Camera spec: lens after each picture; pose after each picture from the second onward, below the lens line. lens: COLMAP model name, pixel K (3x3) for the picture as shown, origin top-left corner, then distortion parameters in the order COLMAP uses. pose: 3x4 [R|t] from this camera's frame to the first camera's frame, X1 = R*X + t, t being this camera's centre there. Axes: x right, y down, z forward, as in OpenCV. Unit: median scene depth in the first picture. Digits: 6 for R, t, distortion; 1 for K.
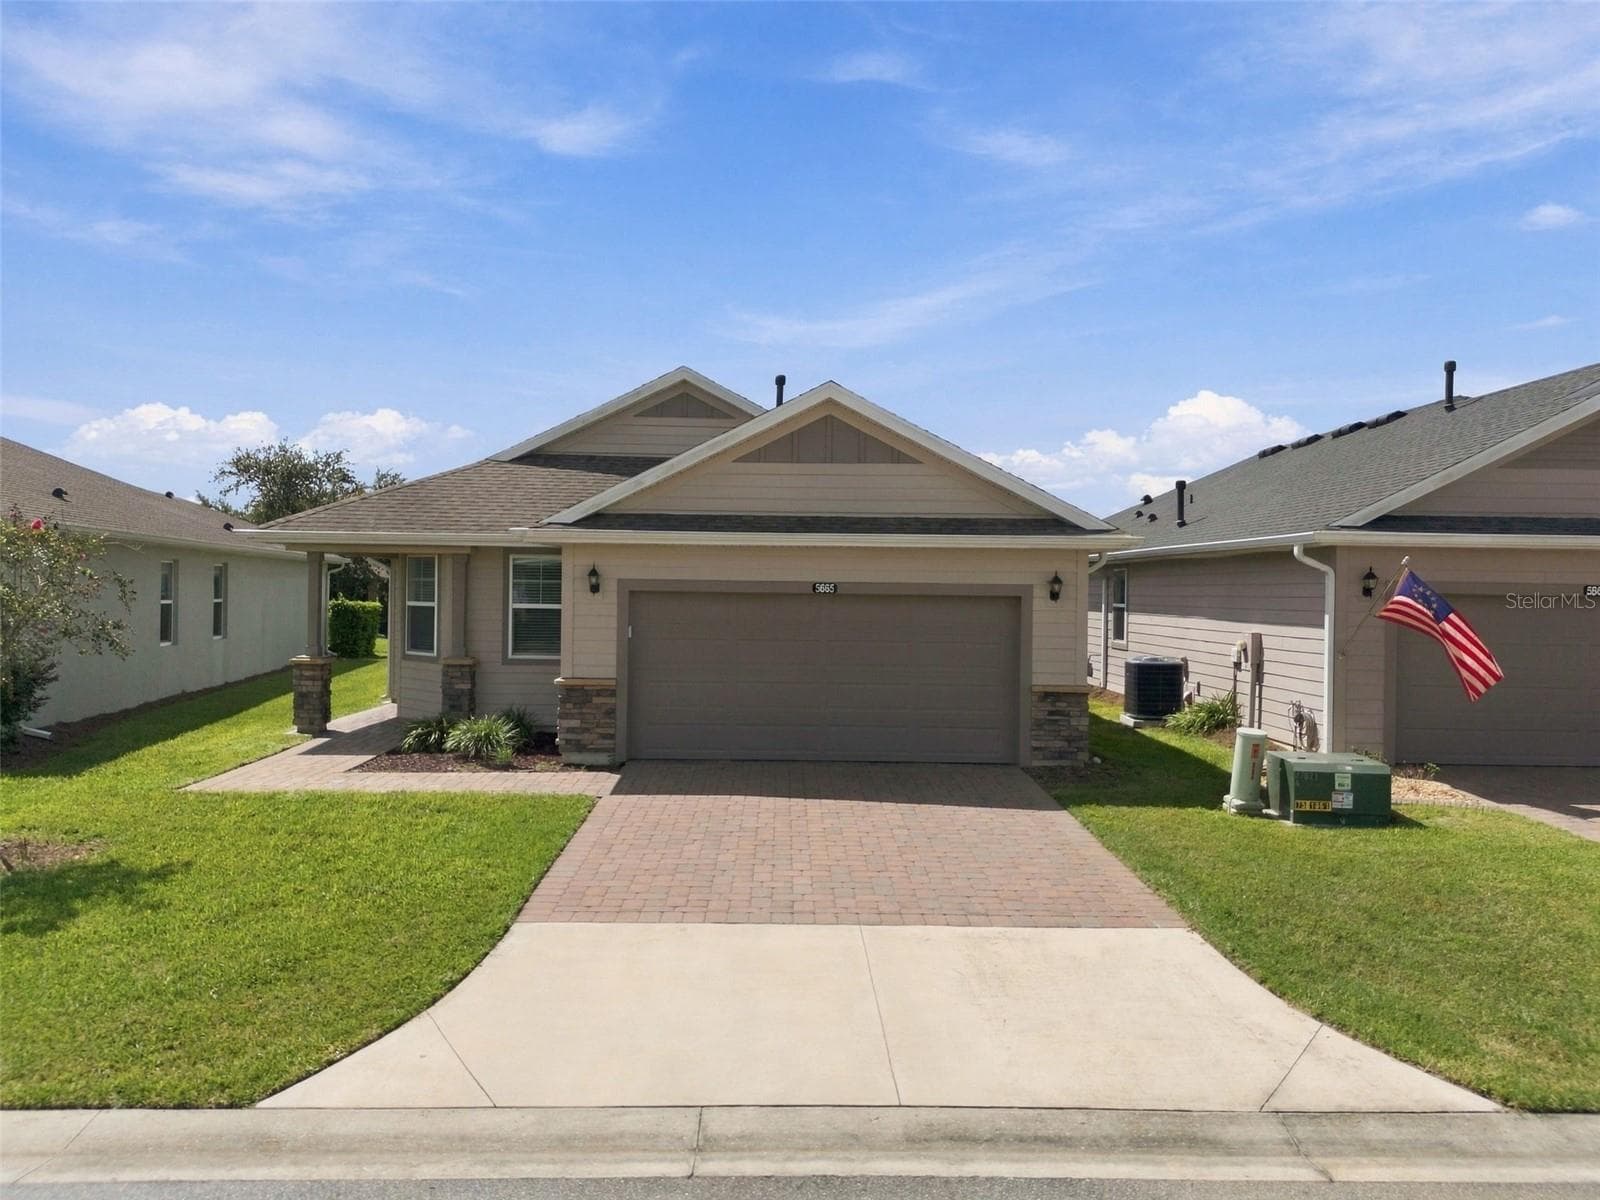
lens RADIAL K [[1149.9, 0, 798.0], [0, 1149.9, 637.5], [0, 0, 1]] dist [0.049968, -0.044507]
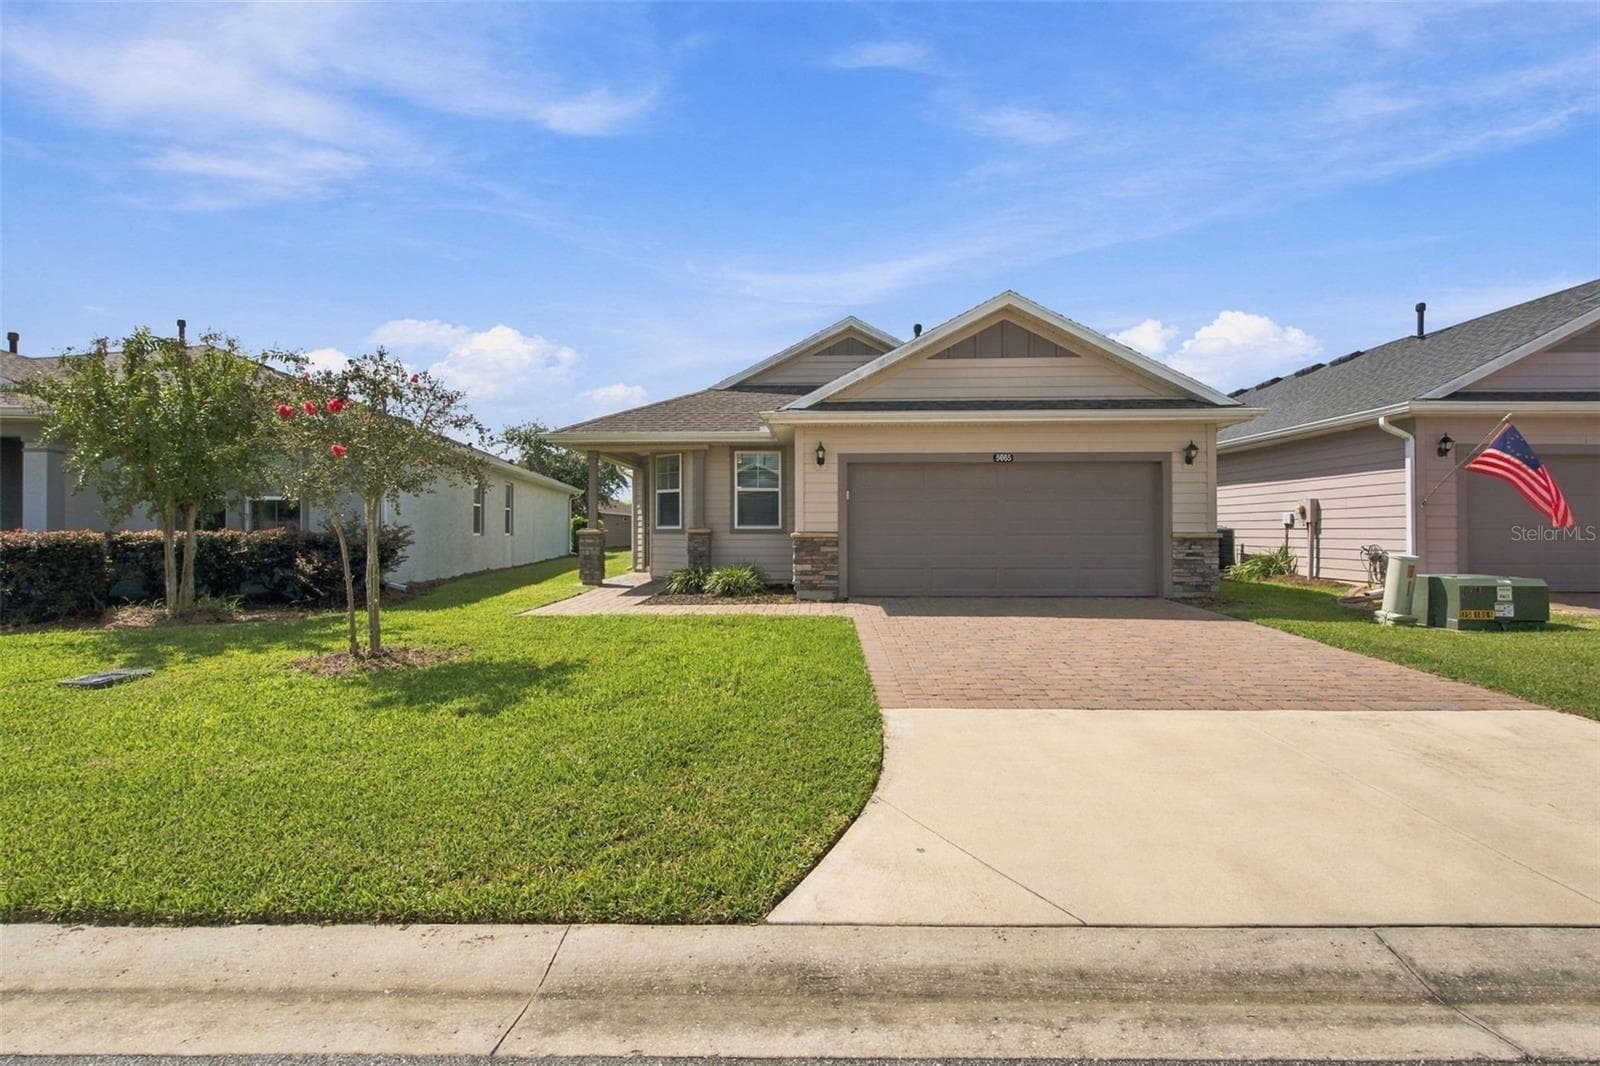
lens RADIAL K [[719.3, 0, 805.1], [0, 719.3, 555.9], [0, 0, 1]] dist [0.000278, -0.000155]
pose [[0.999062, -0.015094, -0.040590, -0.165924], [0.014905, 0.999877, -0.004958, 0.066410], [0.040660, 0.004349, 0.999164, 0.210675]]
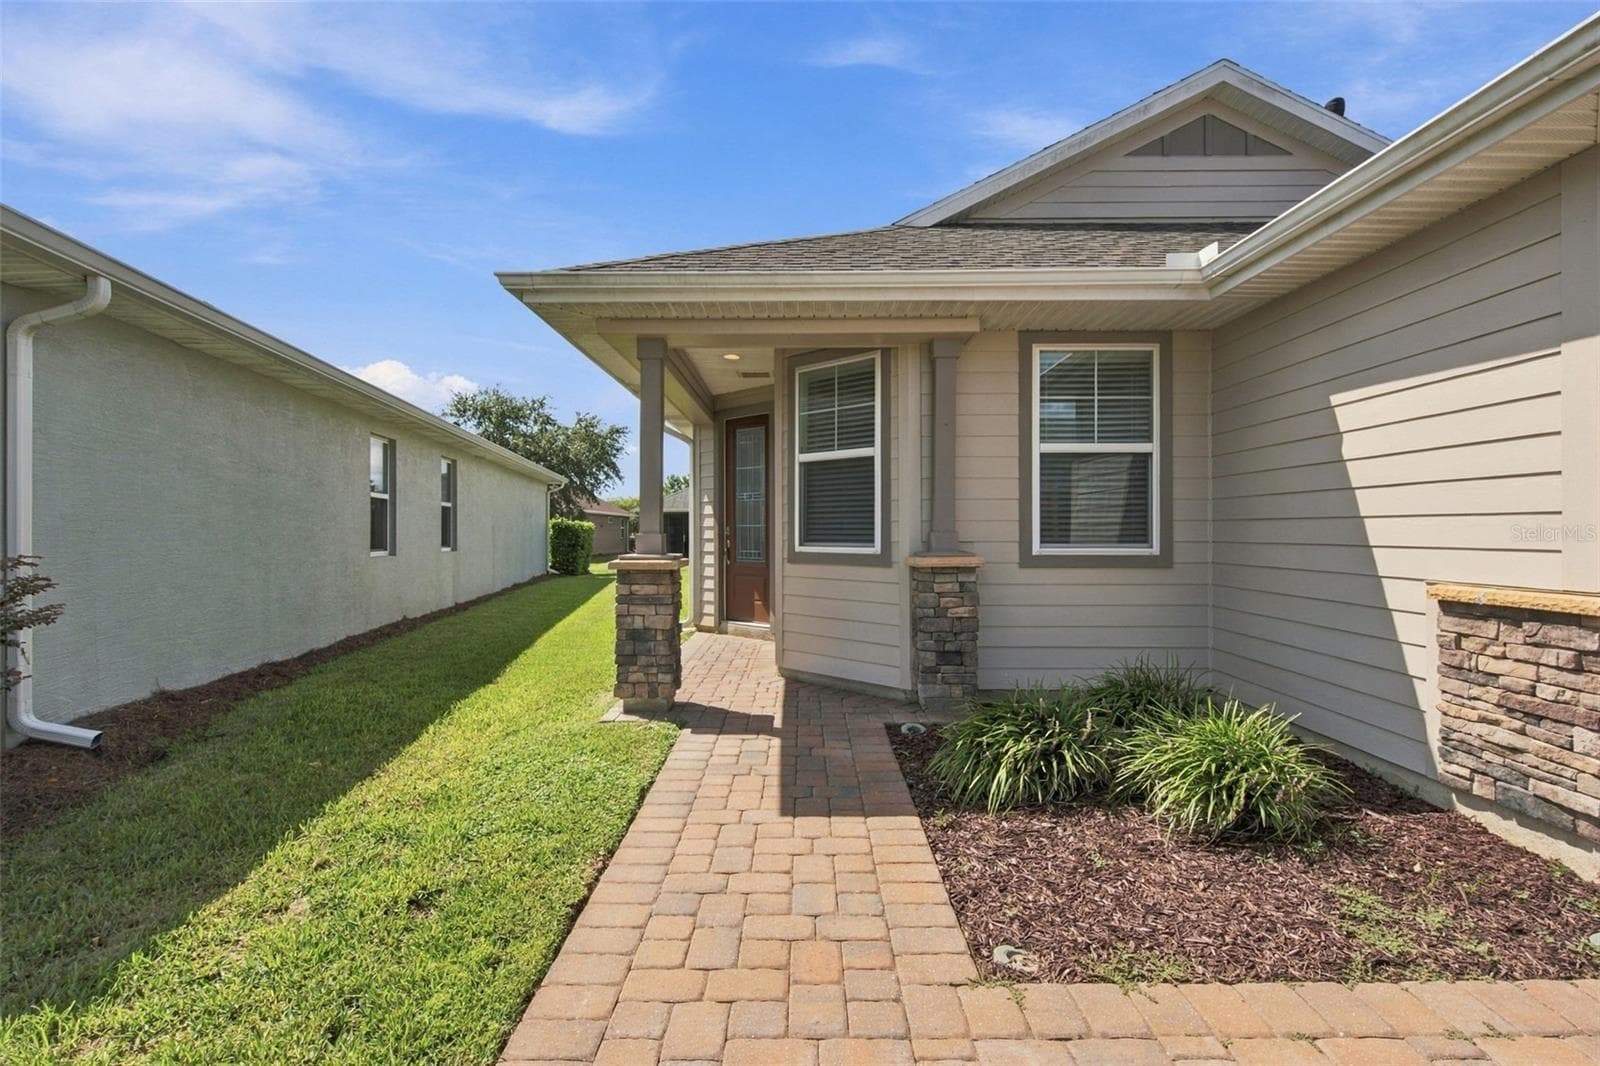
lens RADIAL K [[784.2, 0, 805.9], [0, 784.2, 538.2], [0, 0, 1]] dist [0.019250, -0.013123]
pose [[0.999546, -0.016729, -0.025053, -0.413081], [0.015940, 0.999381, -0.031376, 0.024457], [0.025562, 0.030962, 0.999194, 0.803574]]
